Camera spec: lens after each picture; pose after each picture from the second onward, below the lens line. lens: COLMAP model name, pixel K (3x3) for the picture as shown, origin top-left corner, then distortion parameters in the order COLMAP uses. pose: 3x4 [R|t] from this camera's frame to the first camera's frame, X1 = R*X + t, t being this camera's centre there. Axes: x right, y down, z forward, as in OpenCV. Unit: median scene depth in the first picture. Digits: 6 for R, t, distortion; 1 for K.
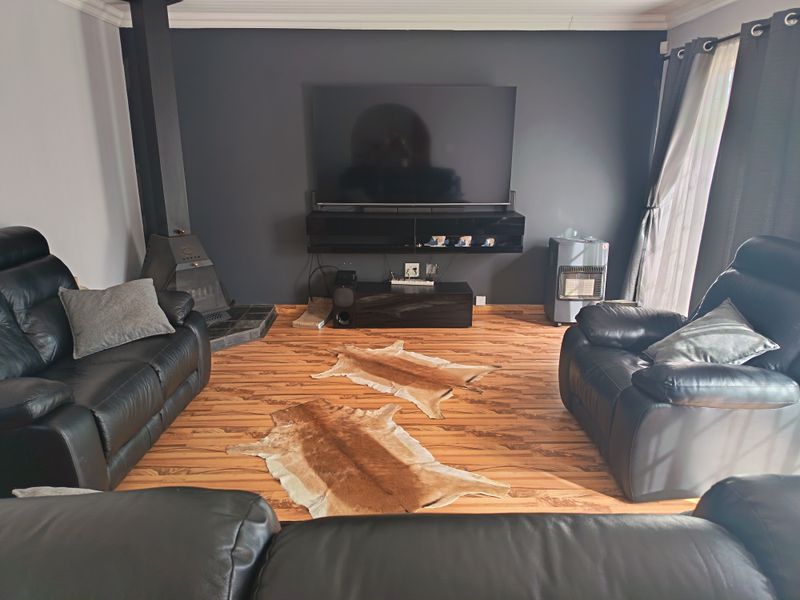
lens RADIAL K [[566.4, 0, 400.0], [0, 566.4, 300.0], [0, 0, 1]] dist [0.127044, -0.158896]
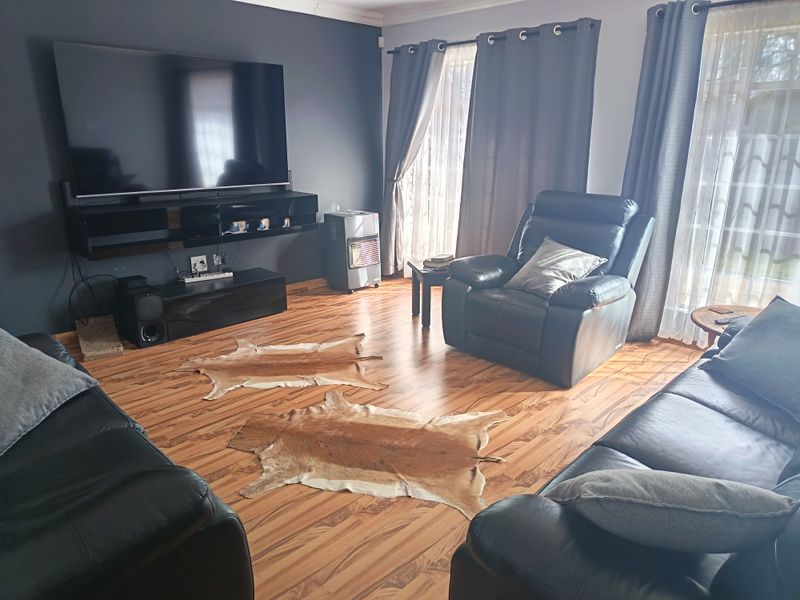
lens RADIAL K [[566.4, 0, 400.0], [0, 566.4, 300.0], [0, 0, 1]] dist [0.127044, -0.158896]
pose [[0.702252, -0.199709, 0.683343, -0.425385], [0.180410, 0.978439, 0.100549, -0.035362], [-0.688690, 0.052671, 0.723140, 0.157541]]
